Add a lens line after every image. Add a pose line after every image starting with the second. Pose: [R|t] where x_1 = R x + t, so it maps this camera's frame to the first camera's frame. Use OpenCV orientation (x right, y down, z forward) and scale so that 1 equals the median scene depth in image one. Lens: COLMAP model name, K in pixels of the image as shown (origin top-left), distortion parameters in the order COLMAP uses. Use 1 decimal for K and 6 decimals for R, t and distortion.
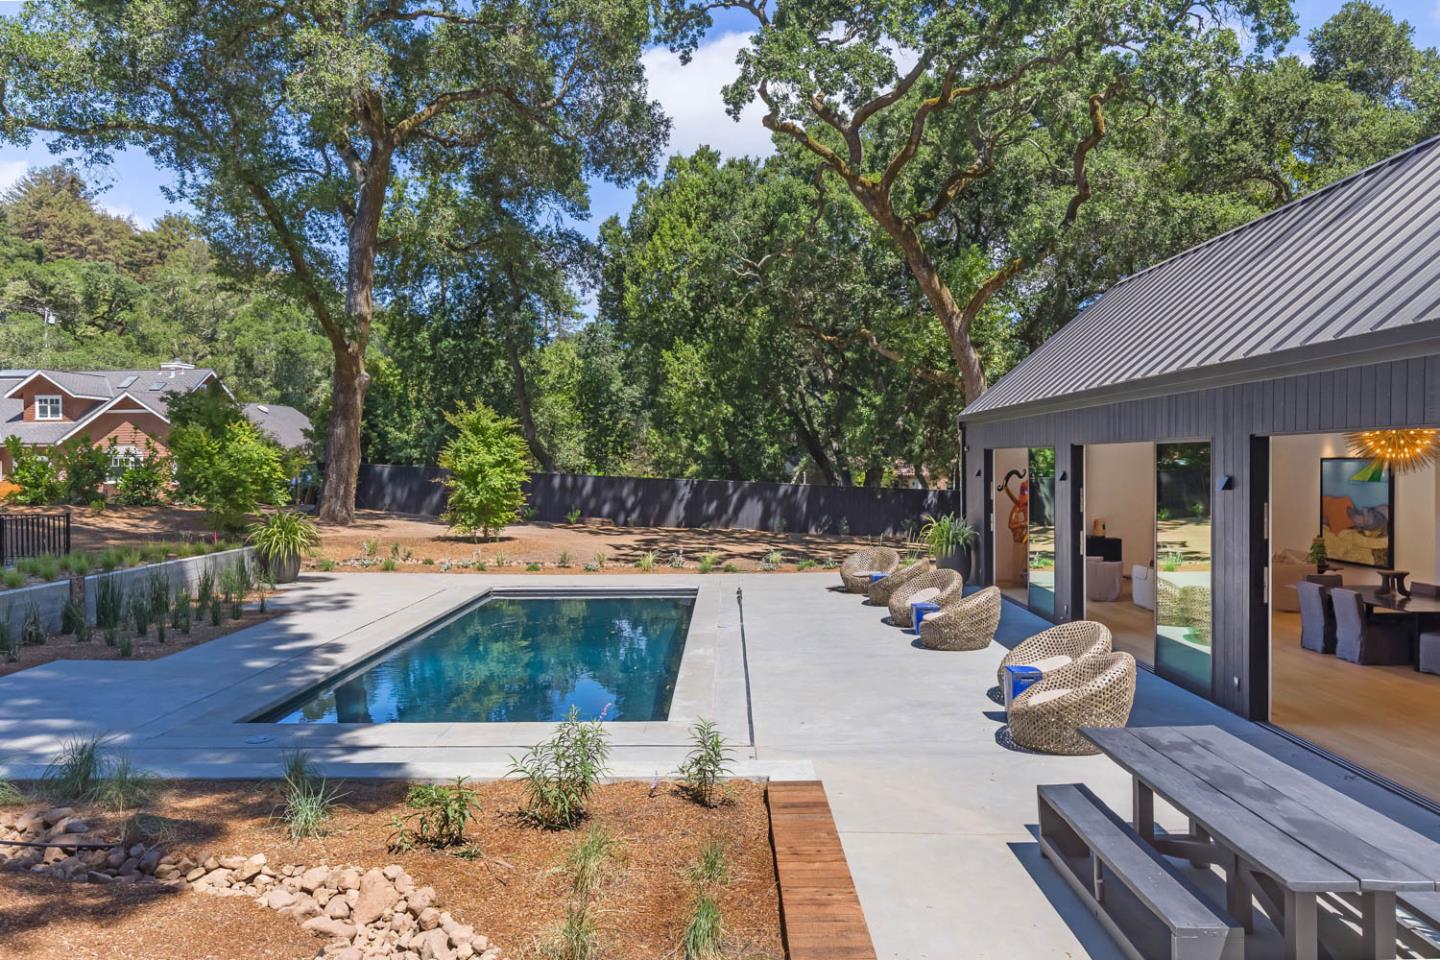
lens RADIAL K [[944.4, 0, 721.7], [0, 944.4, 486.9], [0, 0, 1]] dist [-0.006158, -0.002039]
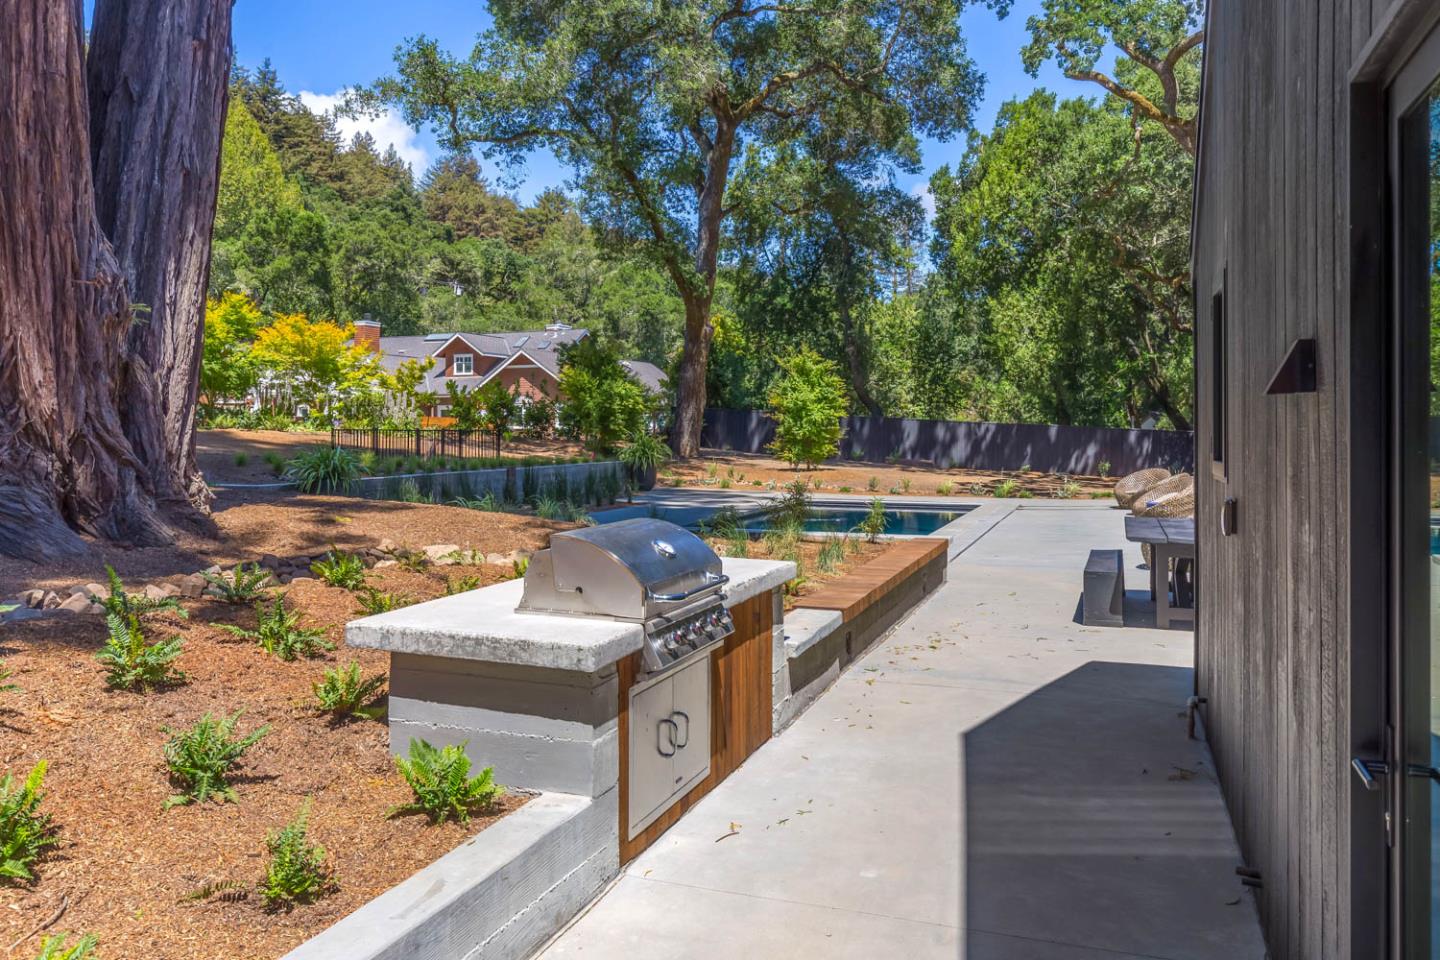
lens RADIAL K [[1061.0, 0, 720.0], [0, 1061.0, 452.5], [0, 0, 1]] dist [-0.003309, -0.001100]
pose [[0.935799, 0.014232, -0.352246, 0.070337], [-0.017277, 0.999836, -0.005502, 0.032967], [0.352110, 0.011235, 0.935891, -0.159182]]
